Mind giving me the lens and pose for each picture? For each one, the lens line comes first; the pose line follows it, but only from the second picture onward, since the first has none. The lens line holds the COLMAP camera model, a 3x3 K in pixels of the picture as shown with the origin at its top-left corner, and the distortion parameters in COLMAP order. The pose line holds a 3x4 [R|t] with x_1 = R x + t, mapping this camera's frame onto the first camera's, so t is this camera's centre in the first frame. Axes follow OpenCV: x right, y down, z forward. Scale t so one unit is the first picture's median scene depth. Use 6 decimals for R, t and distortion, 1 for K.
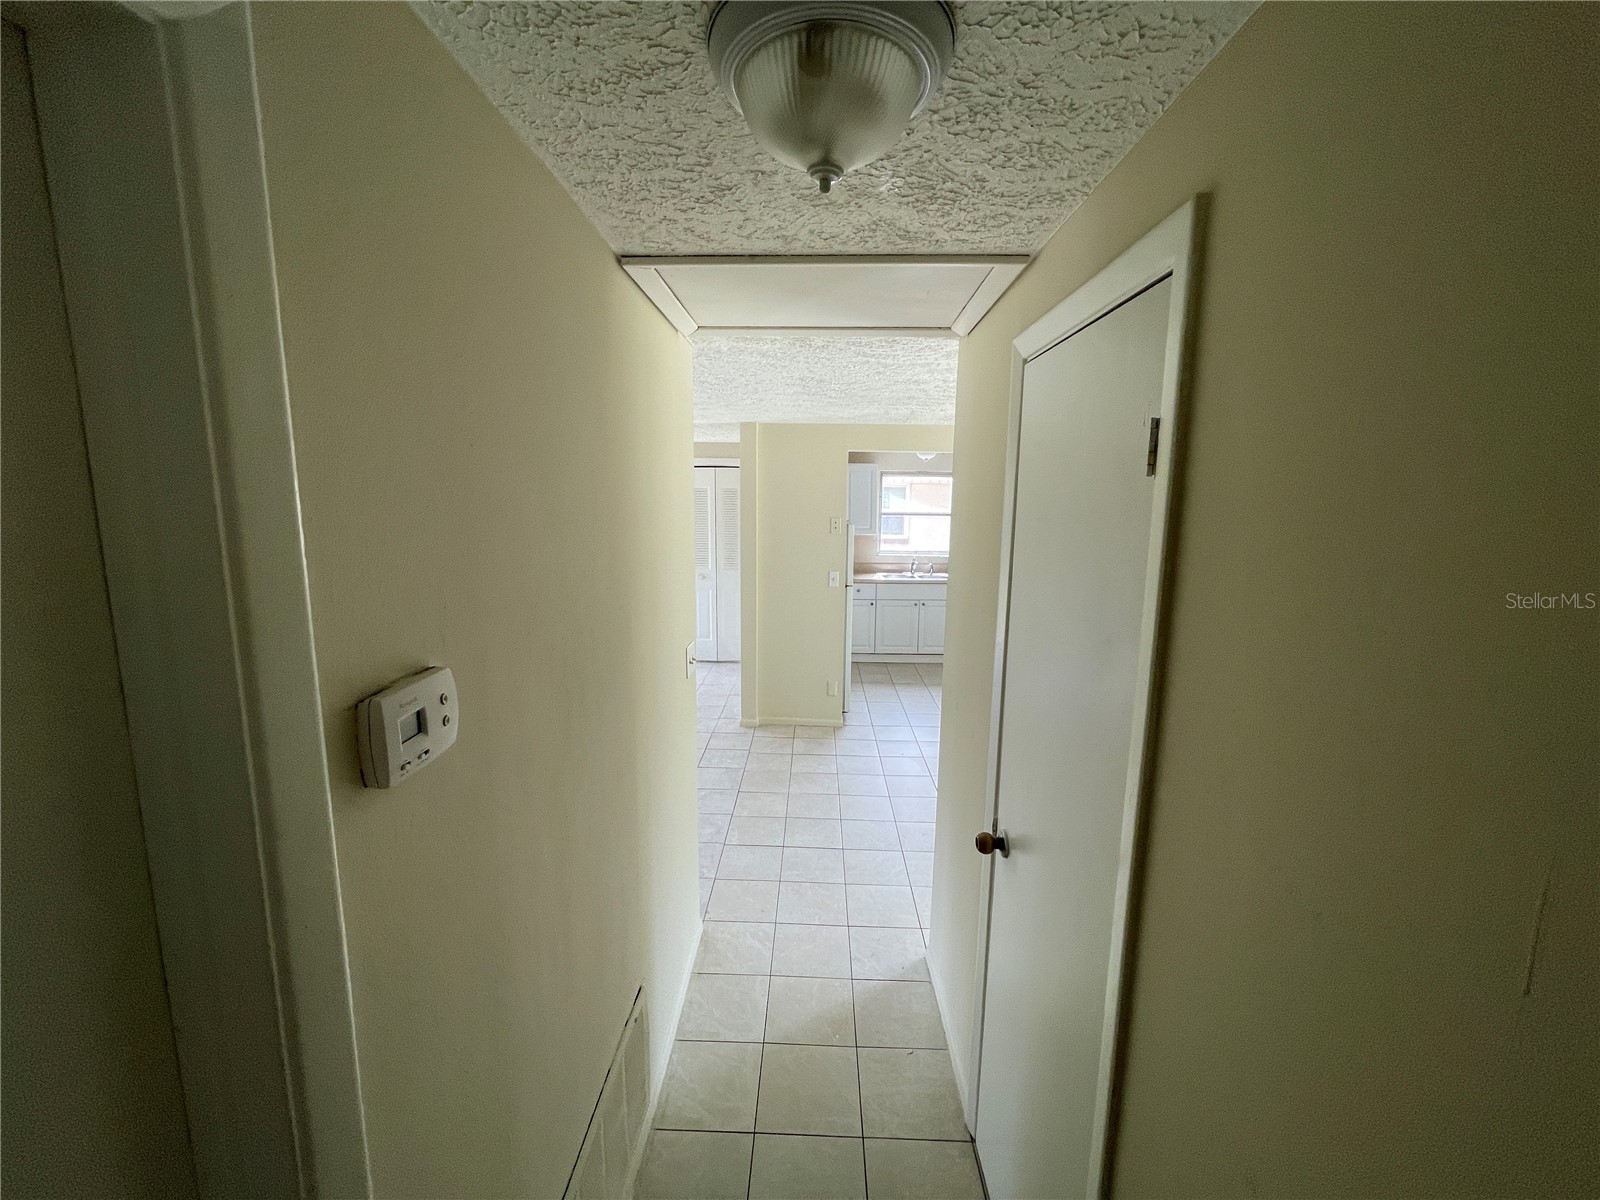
lens RADIAL K [[647.3, 0, 786.7], [0, 647.3, 602.9], [0, 0, 1]] dist [-0.002507, -0.000495]
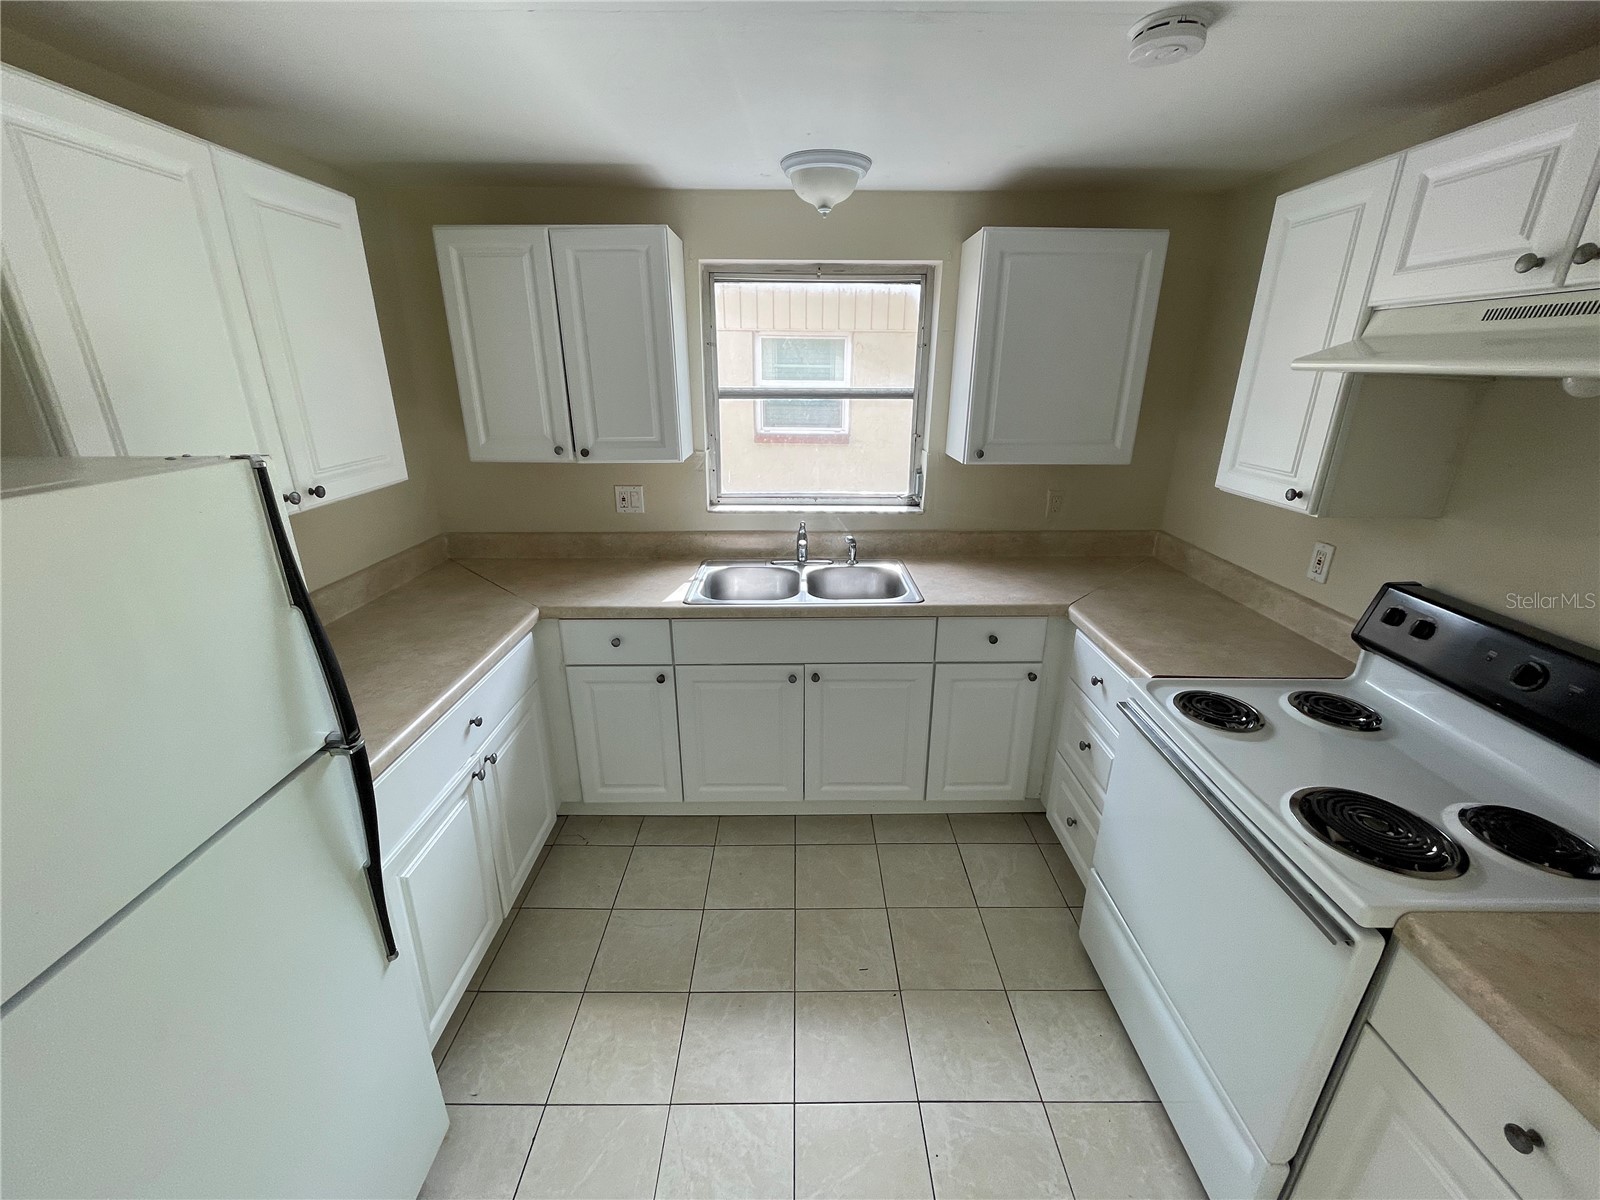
lens RADIAL K [[647.3, 0, 799.9], [0, 647.3, 596.9], [0, 0, 1]] dist [-0.002507, -0.000495]
pose [[0.998518, -0.029285, 0.045863, 0.187776], [0.021027, 0.985015, 0.171181, -0.094118], [-0.050189, -0.169963, 0.984172, 0.676229]]
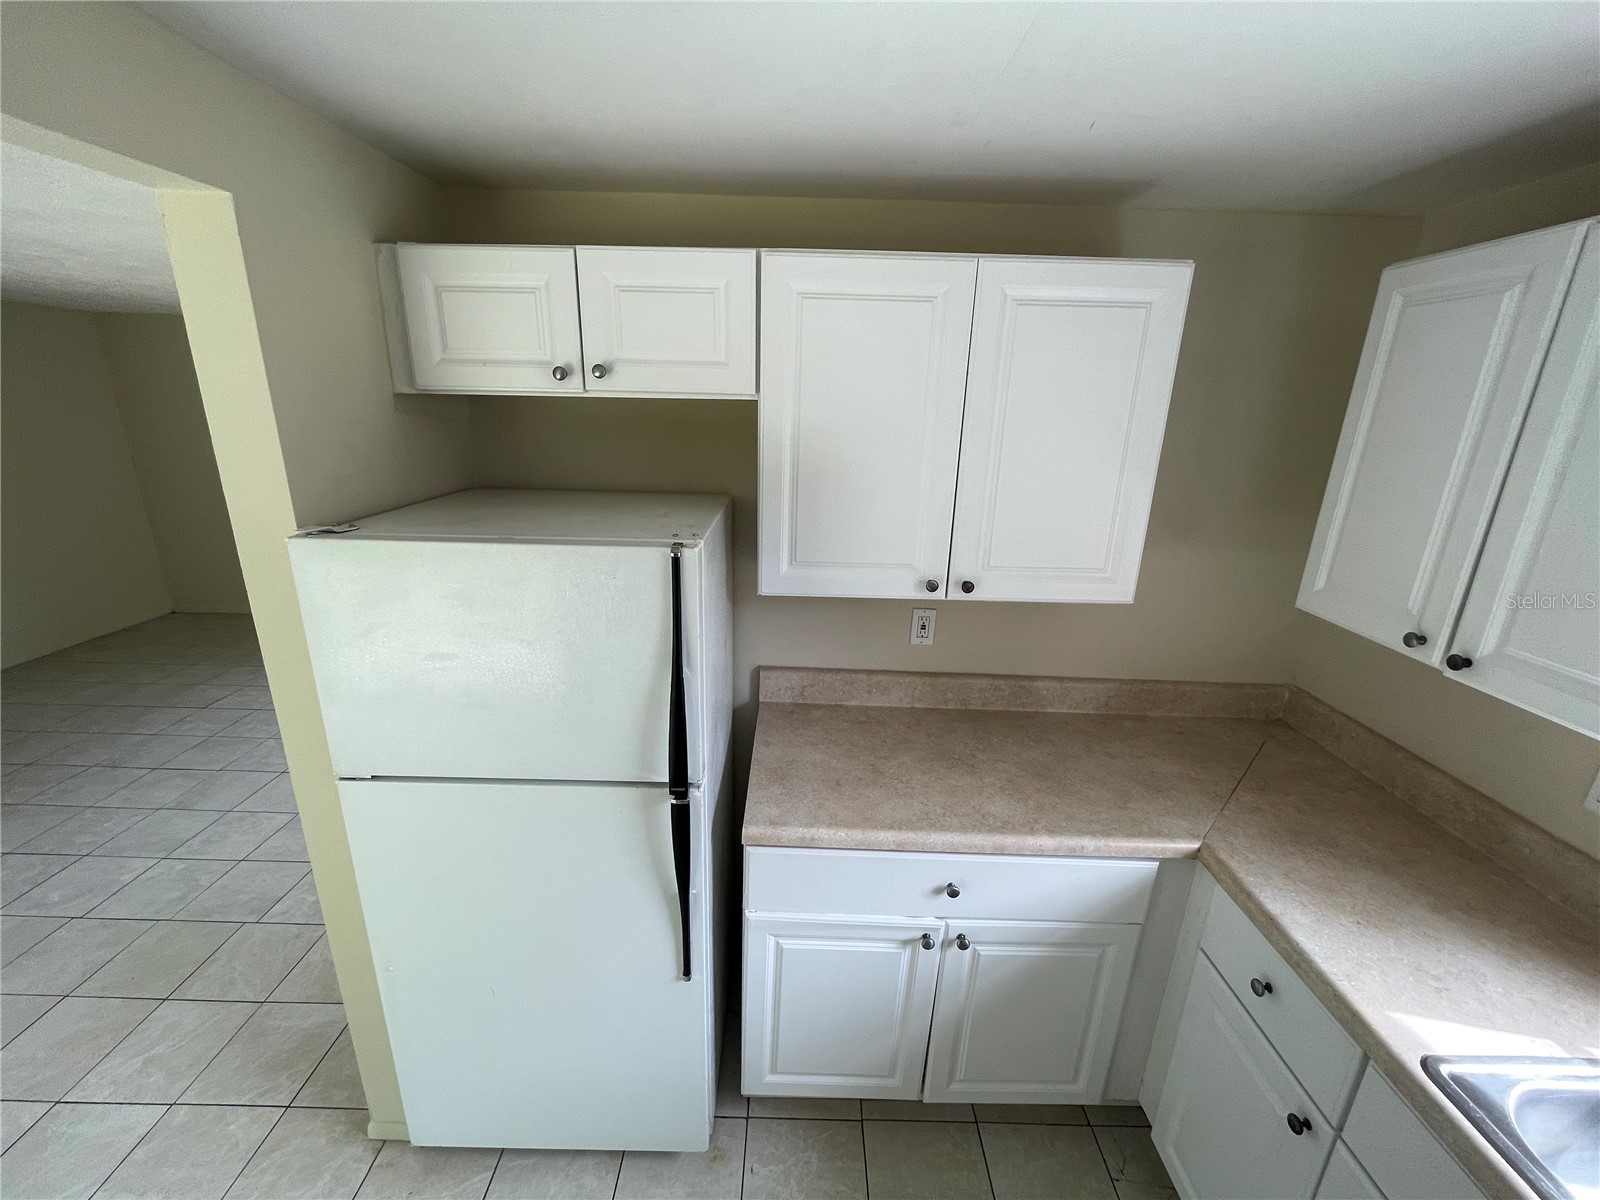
lens RADIAL K [[647.3, 0, 801.4], [0, 647.3, 596.6], [0, 0, 1]] dist [-0.002507, -0.000495]
pose [[0.045825, 0.278256, -0.959413, 0.242293], [-0.193616, 0.944684, 0.264736, -0.140017], [0.980006, 0.173627, 0.097165, 0.837333]]
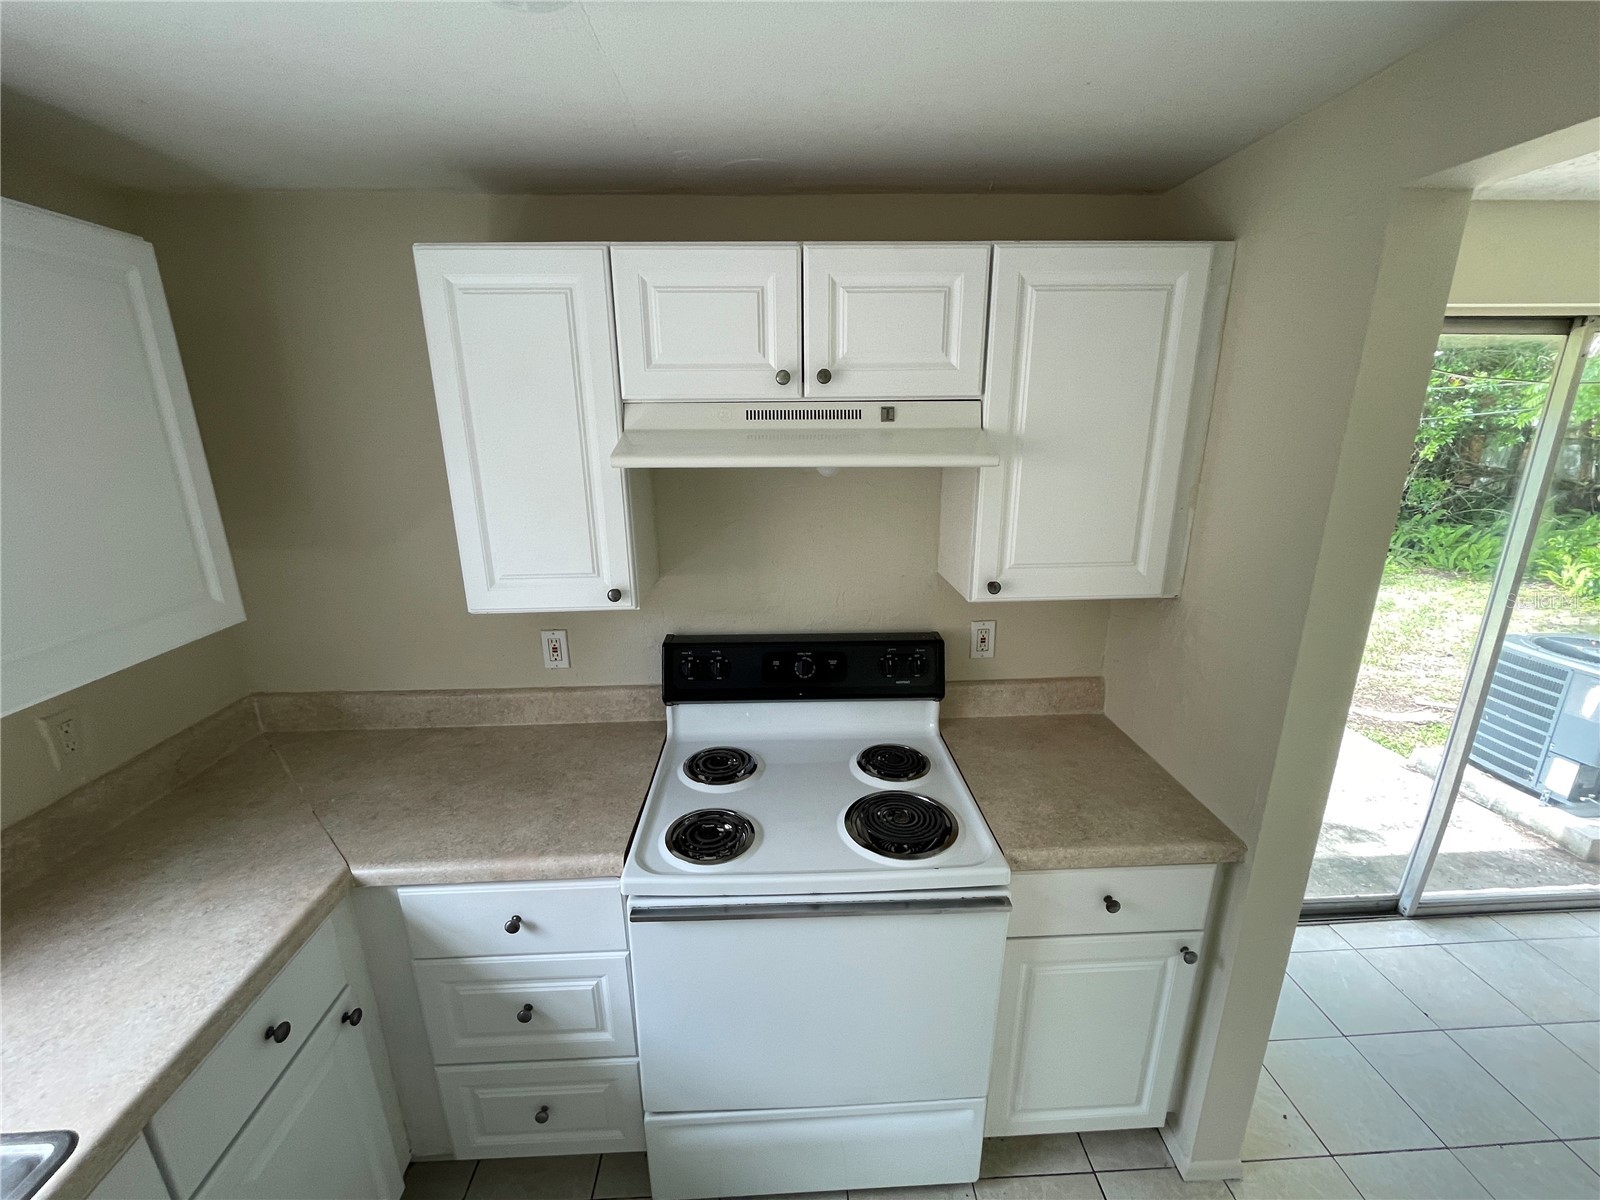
lens RADIAL K [[647.3, 0, 803.2], [0, 647.3, 594.7], [0, 0, 1]] dist [-0.002507, -0.000495]
pose [[-0.092225, -0.285060, 0.954062, 0.168738], [0.177240, 0.938145, 0.297438, -0.138268], [-0.979837, 0.196529, -0.035996, 0.846383]]
